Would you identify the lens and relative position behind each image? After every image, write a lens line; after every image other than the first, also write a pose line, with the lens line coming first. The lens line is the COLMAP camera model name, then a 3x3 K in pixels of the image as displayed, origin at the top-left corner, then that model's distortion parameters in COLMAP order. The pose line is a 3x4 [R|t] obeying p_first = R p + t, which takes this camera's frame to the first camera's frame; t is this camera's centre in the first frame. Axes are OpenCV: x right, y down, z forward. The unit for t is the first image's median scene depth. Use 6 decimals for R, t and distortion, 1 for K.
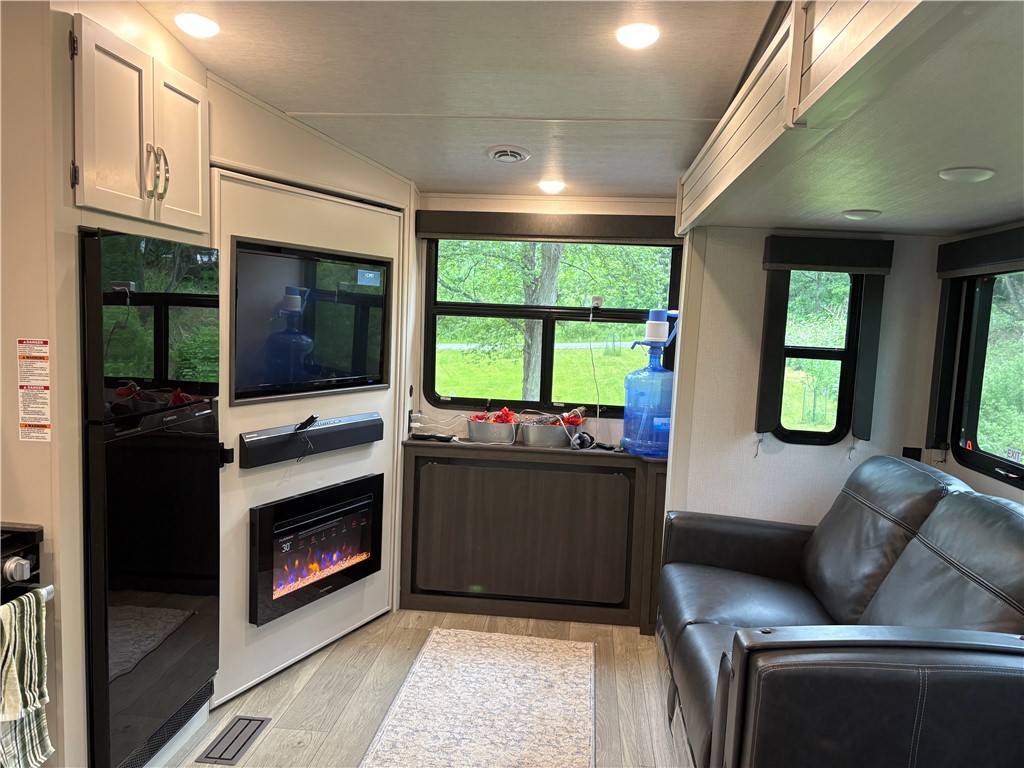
lens RADIAL K [[775.5, 0, 511.8], [0, 775.5, 396.5], [0, 0, 1]] dist [0.098341, -0.109431]
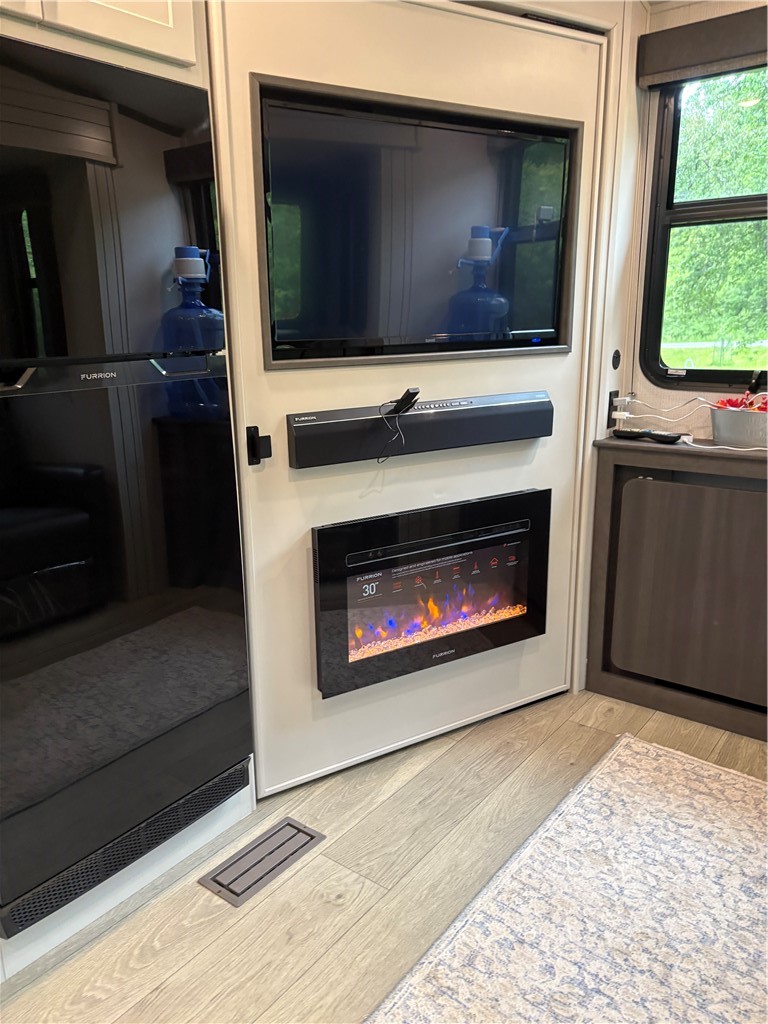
lens RADIAL K [[772.1, 0, 370.9], [0, 772.1, 522.1], [0, 0, 1]] dist [0.067425, -0.074405]
pose [[0.845998, 0.082772, -0.526722, 0.050843], [-0.004876, 0.989036, 0.147591, 0.036185], [0.533164, -0.122294, 0.837126, 0.428252]]
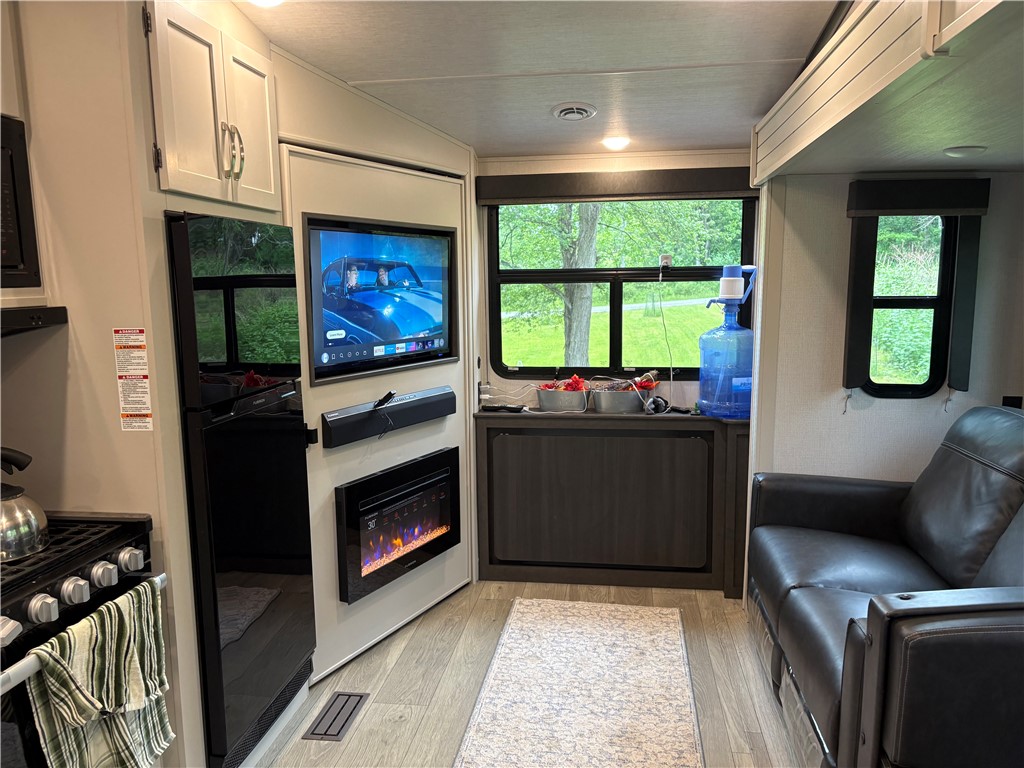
lens RADIAL K [[774.7, 0, 517.8], [0, 774.7, 396.1], [0, 0, 1]] dist [0.101883, -0.117919]
pose [[0.998051, -0.045528, -0.042685, -0.048265], [0.047291, 0.998029, 0.041243, -0.003281], [0.040723, -0.043181, 0.998237, 0.019540]]
